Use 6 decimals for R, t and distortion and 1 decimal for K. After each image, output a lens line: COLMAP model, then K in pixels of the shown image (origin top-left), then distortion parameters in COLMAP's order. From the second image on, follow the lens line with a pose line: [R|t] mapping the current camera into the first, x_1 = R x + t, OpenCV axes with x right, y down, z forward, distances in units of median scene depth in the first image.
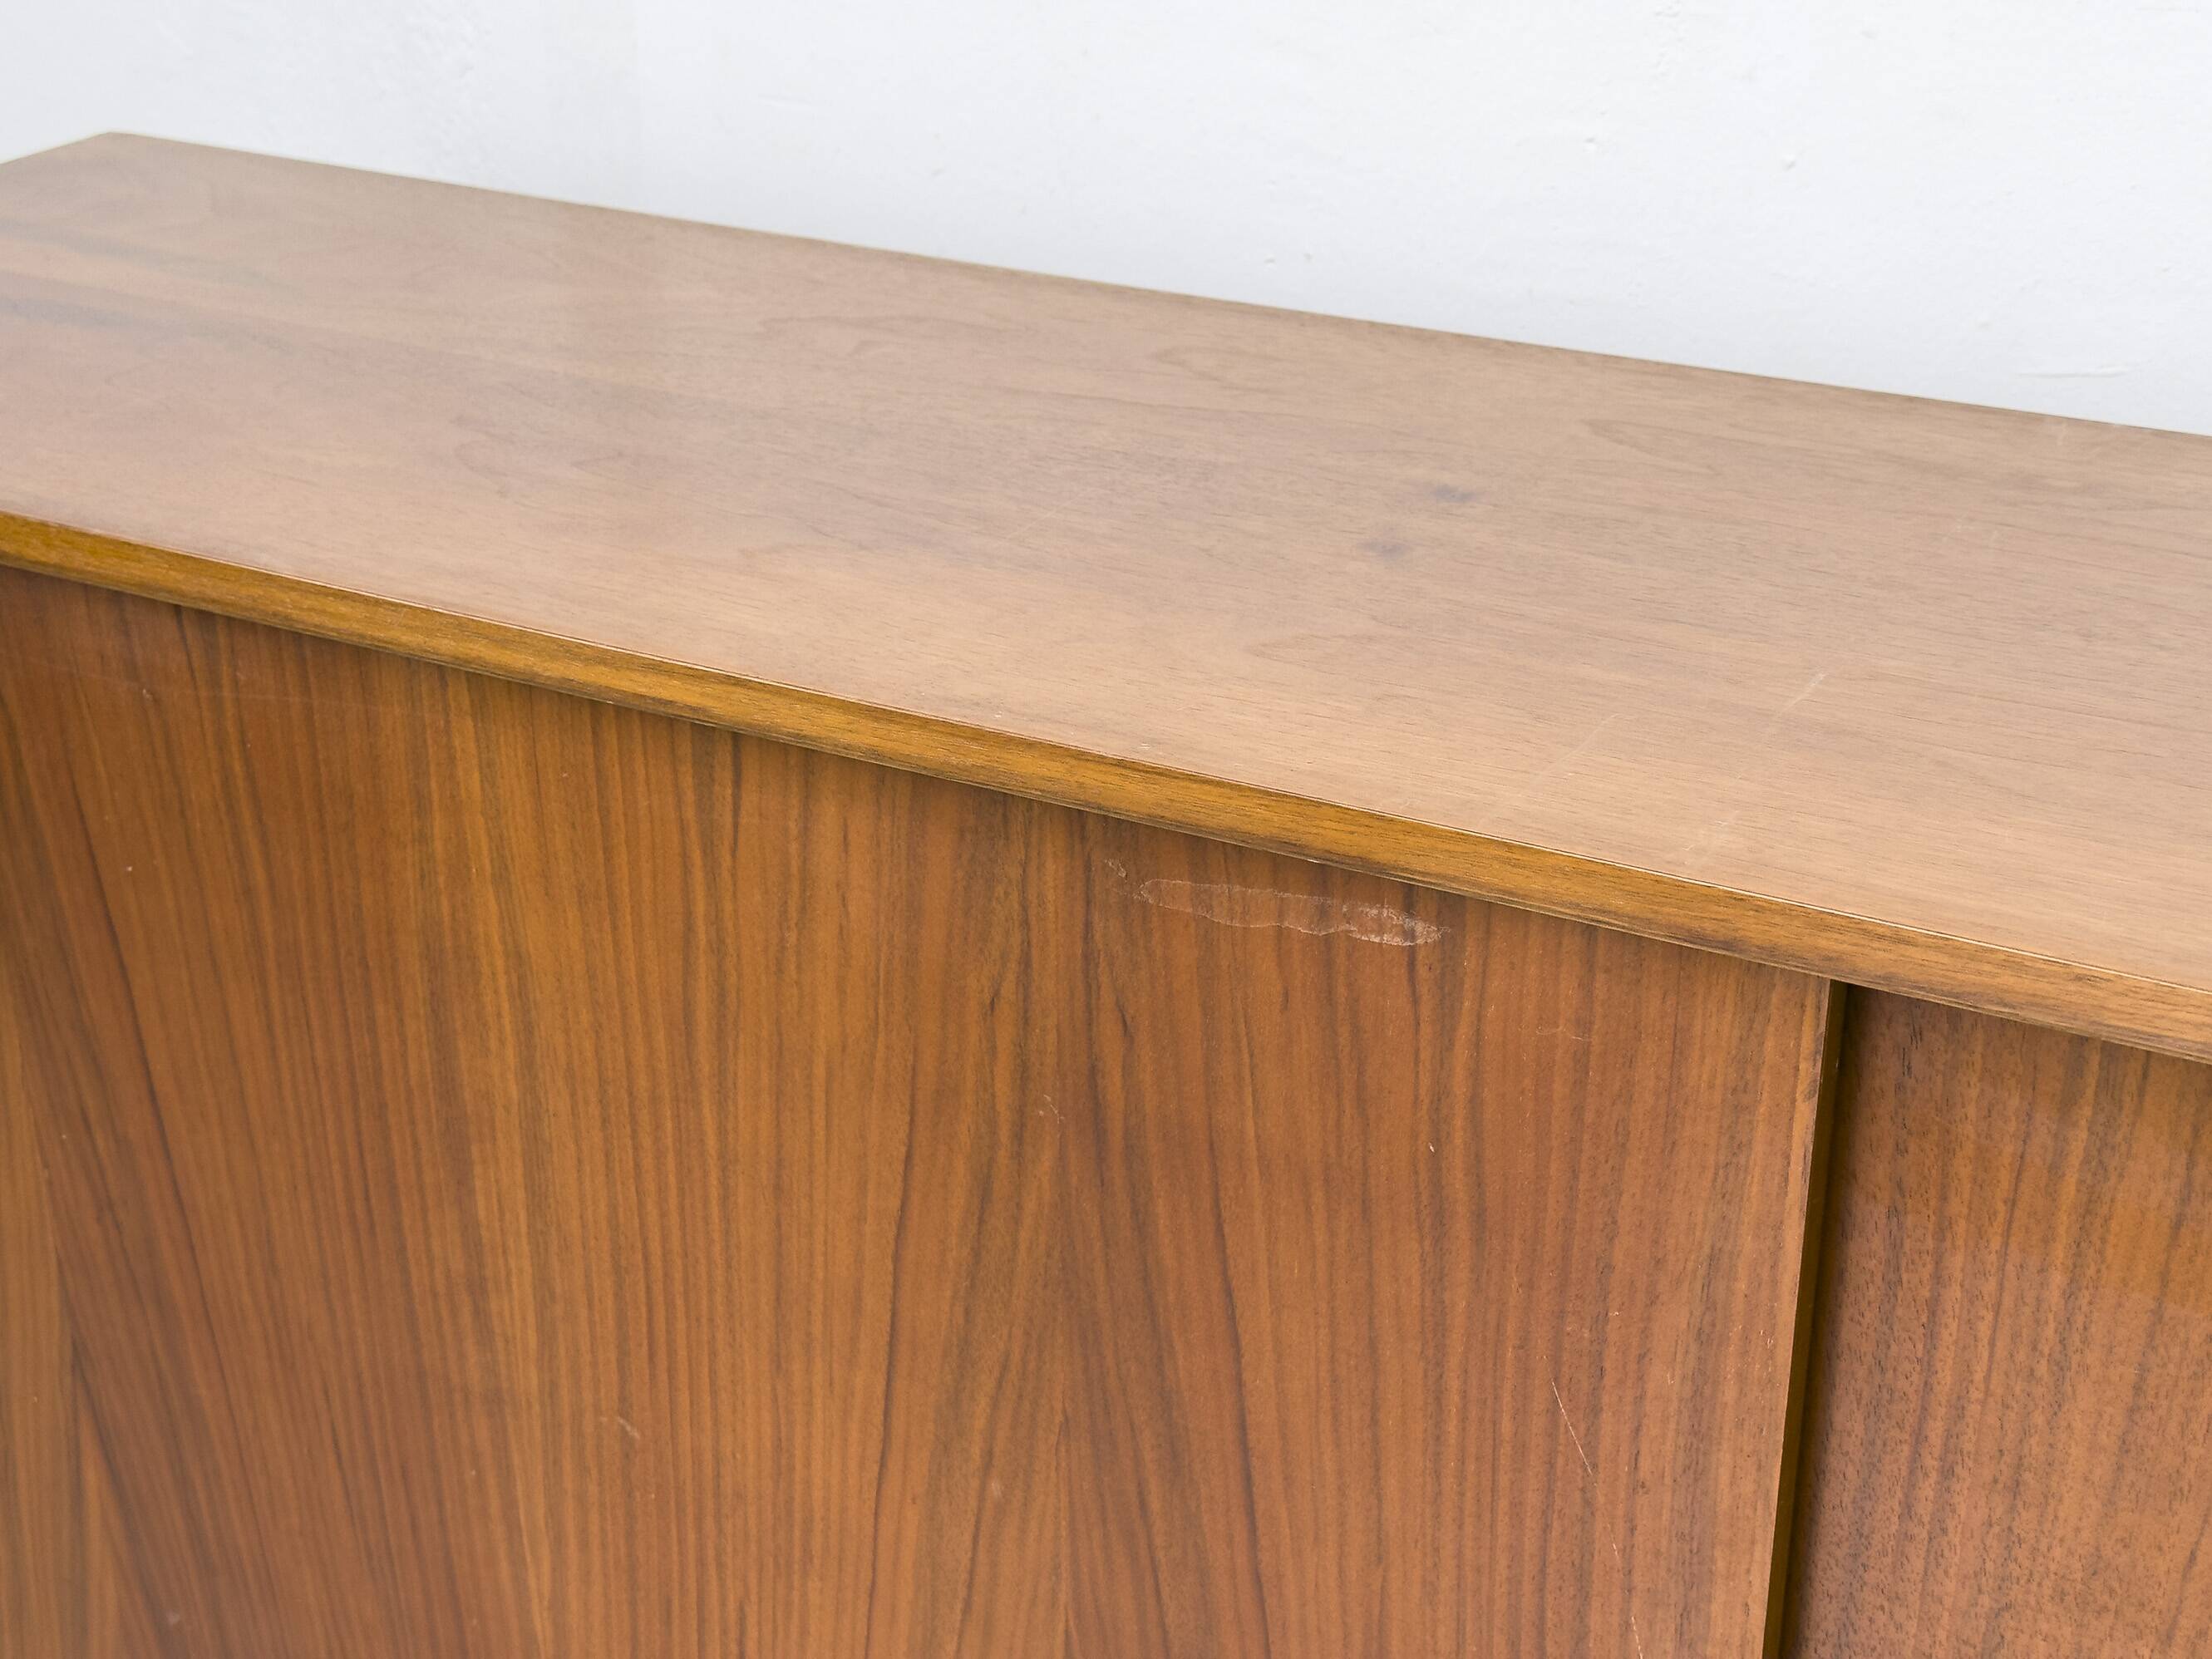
lens RADIAL K [[3097.0, 0, 1119.5], [0, 3097.0, 843.1], [0, 0, 1]] dist [0.127128, 0.000000]
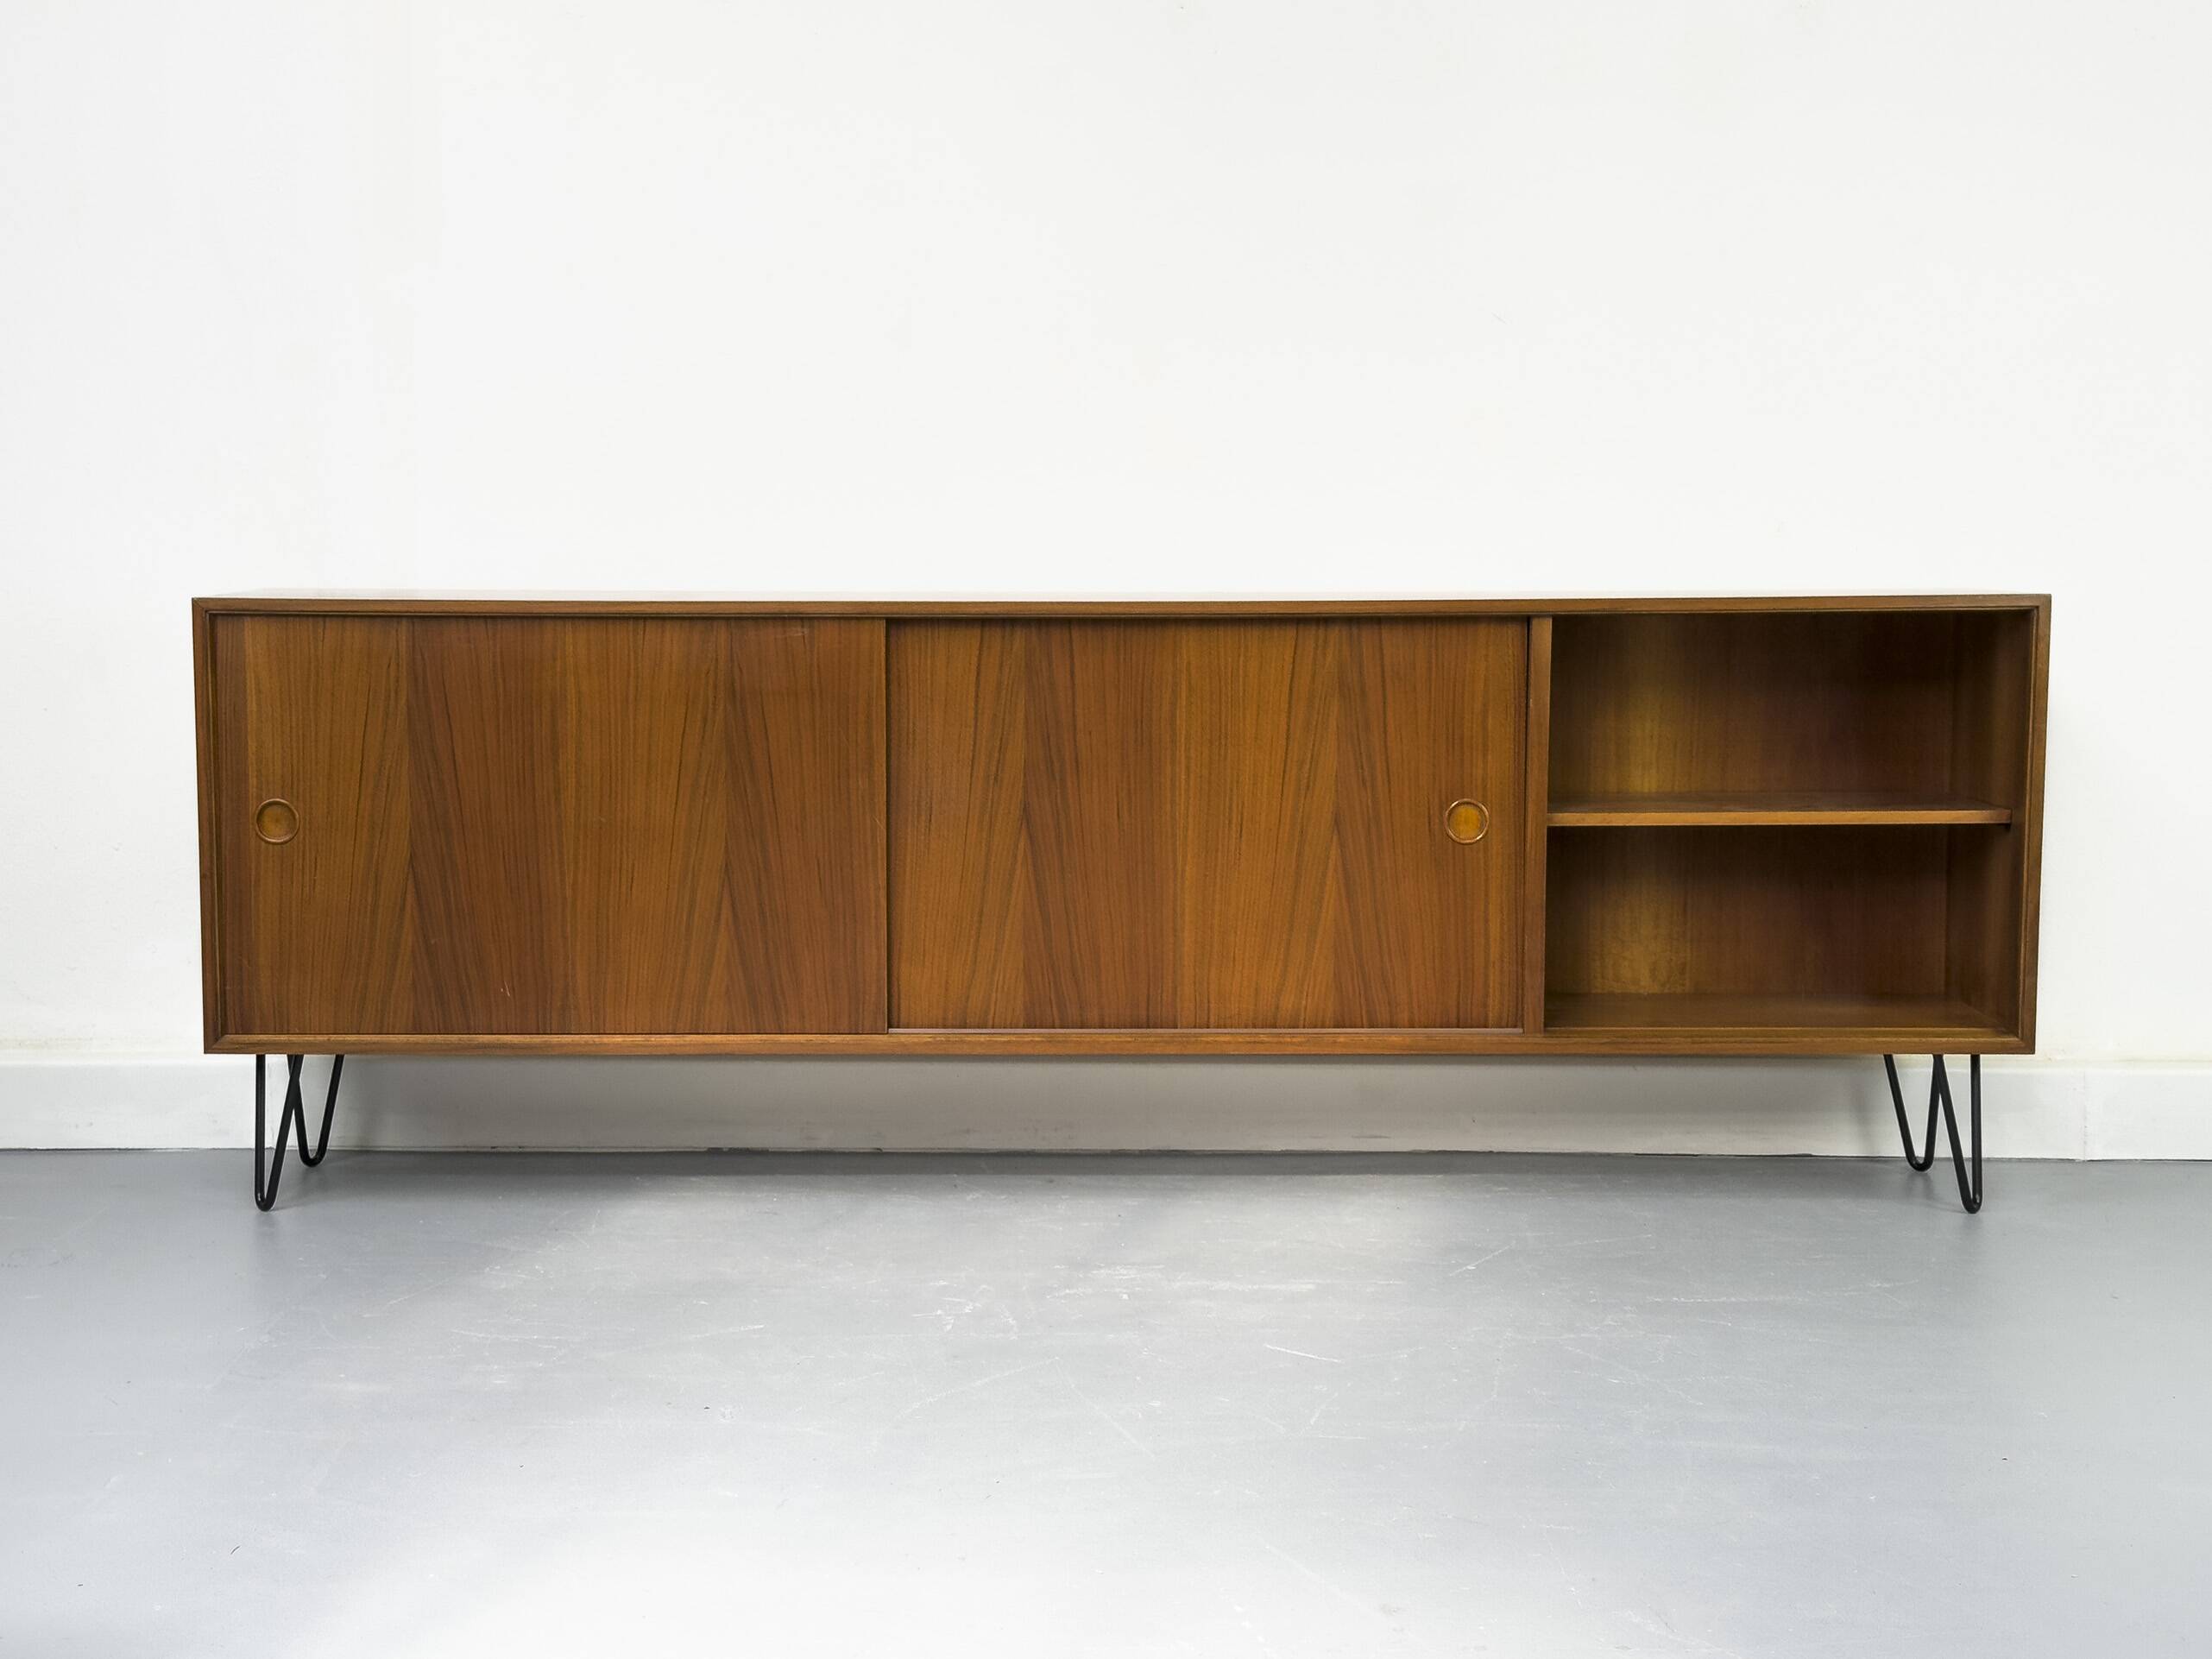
lens RADIAL K [[3097.4, 0, 1049.9], [0, 3097.4, 827.5], [0, 0, 1]] dist [0.127128, 0.000000]
pose [[0.882022, -0.047396, 0.468818, -1.685123], [0.201824, 0.937047, -0.284975, 1.607850], [-0.425798, 0.345973, 0.836062, -2.871425]]
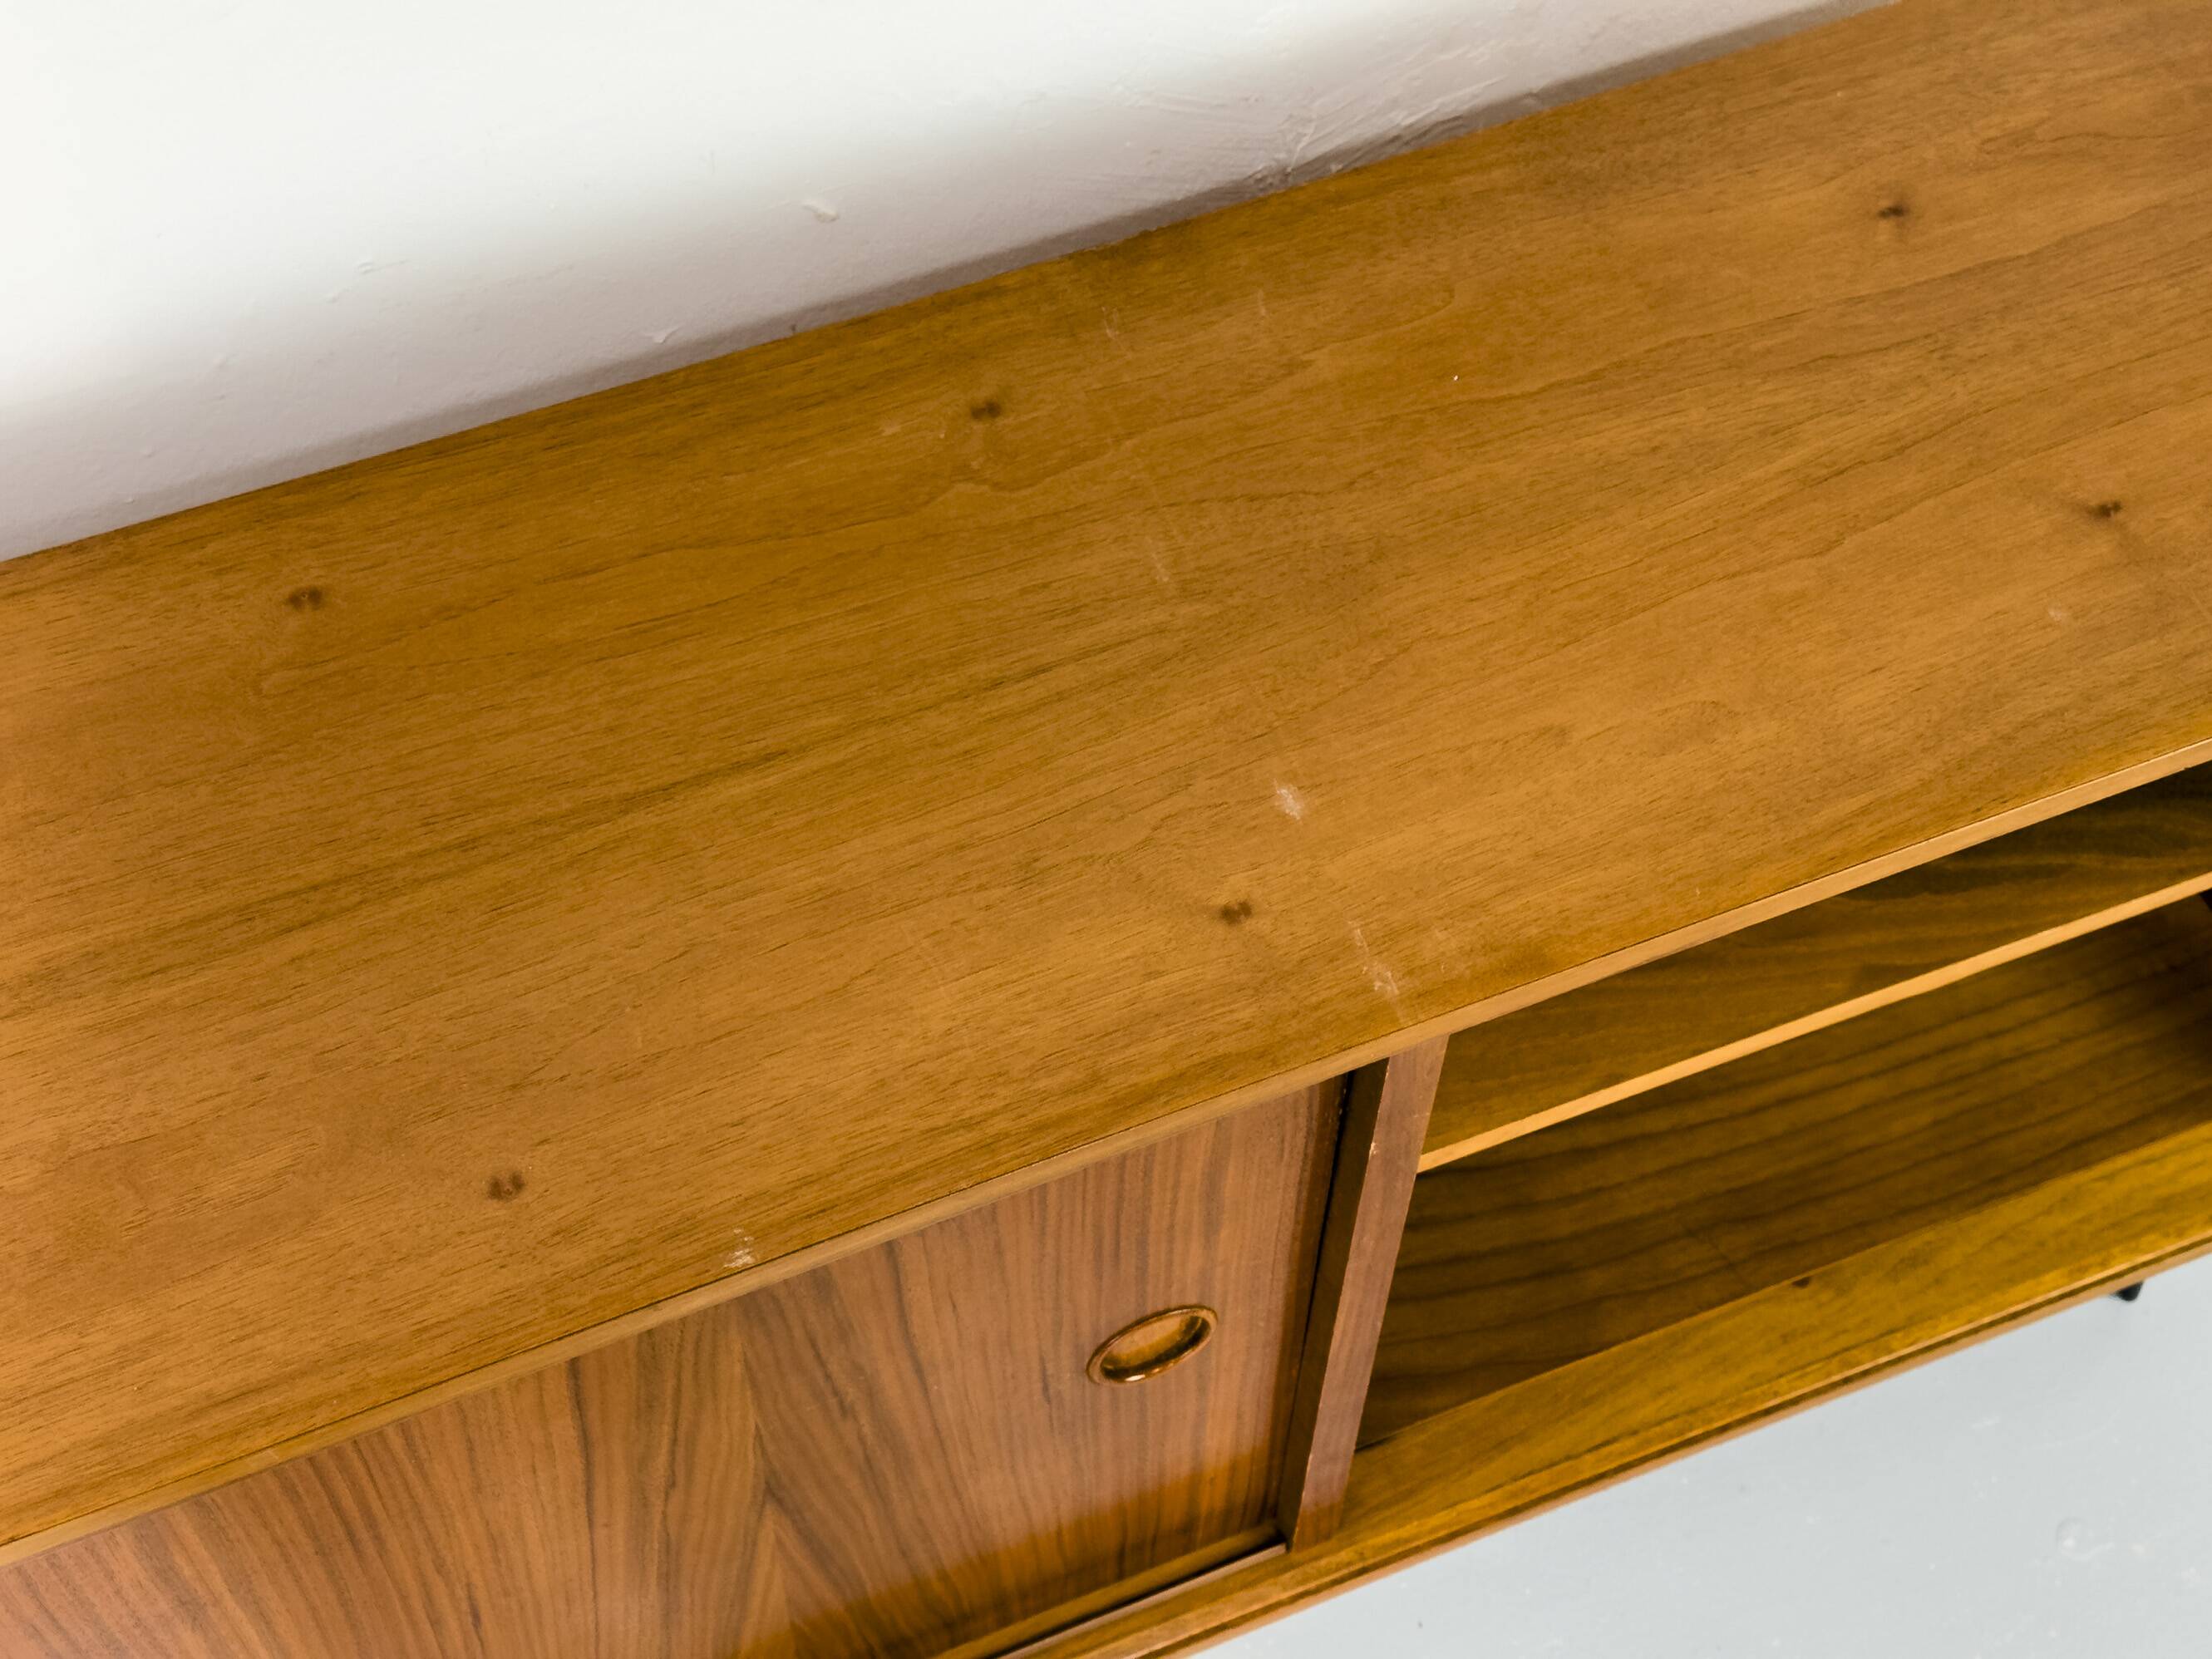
lens RADIAL K [[3097.0, 0, 1034.1], [0, 3097.0, 805.0], [0, 0, 1]] dist [0.127128, 0.000000]
pose [[0.640513, -0.643132, 0.419671, 0.446458], [0.330196, 0.724030, 0.605599, -0.613175], [-0.693335, -0.249321, 0.676111, -0.285245]]
